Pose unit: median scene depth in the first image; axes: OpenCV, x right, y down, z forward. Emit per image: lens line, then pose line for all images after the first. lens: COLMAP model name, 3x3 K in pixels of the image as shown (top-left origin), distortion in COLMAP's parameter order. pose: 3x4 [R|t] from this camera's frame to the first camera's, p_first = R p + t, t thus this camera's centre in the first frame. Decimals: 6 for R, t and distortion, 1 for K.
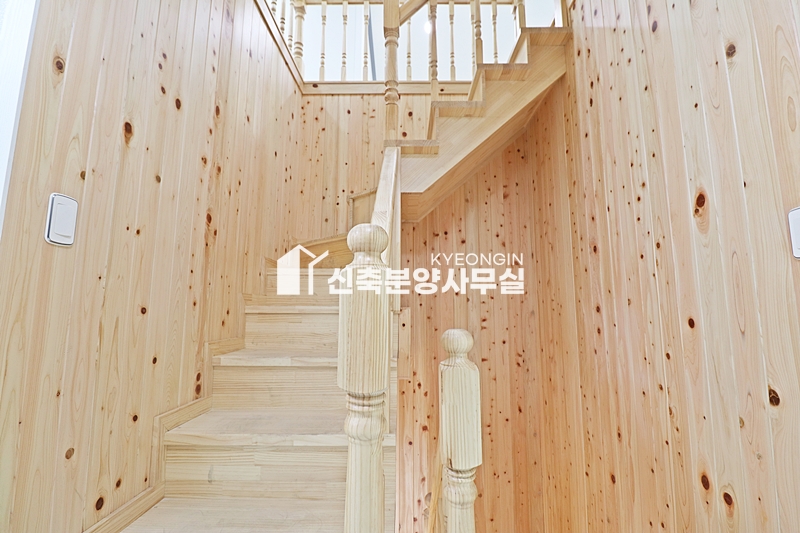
lens RADIAL K [[372.0, 0, 404.3], [0, 372.0, 259.3], [0, 0, 1]] dist [-0.005319, -0.009725]
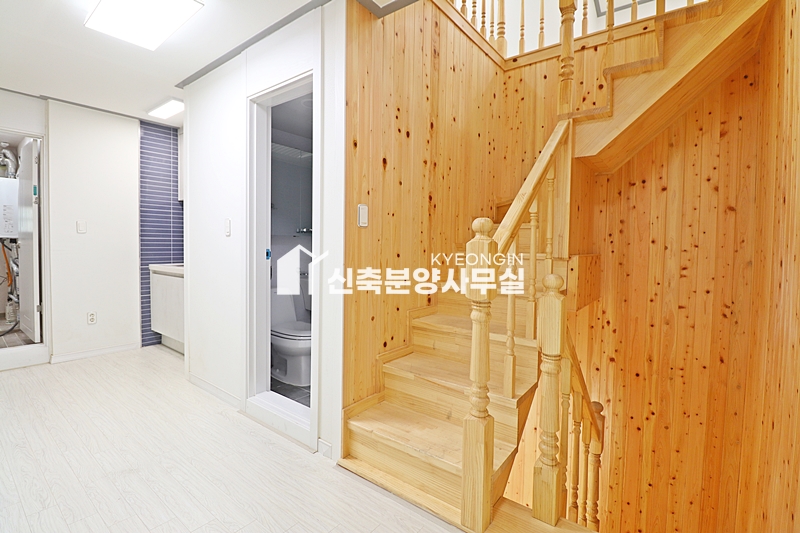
lens RADIAL K [[372.0, 0, 401.5], [0, 372.0, 259.8], [0, 0, 1]] dist [-0.005319, -0.009725]
pose [[0.799111, 0.035148, -0.600156, 0.215415], [0.065609, 0.987228, 0.145174, -0.054829], [0.597593, -0.155386, 0.786599, -0.235391]]
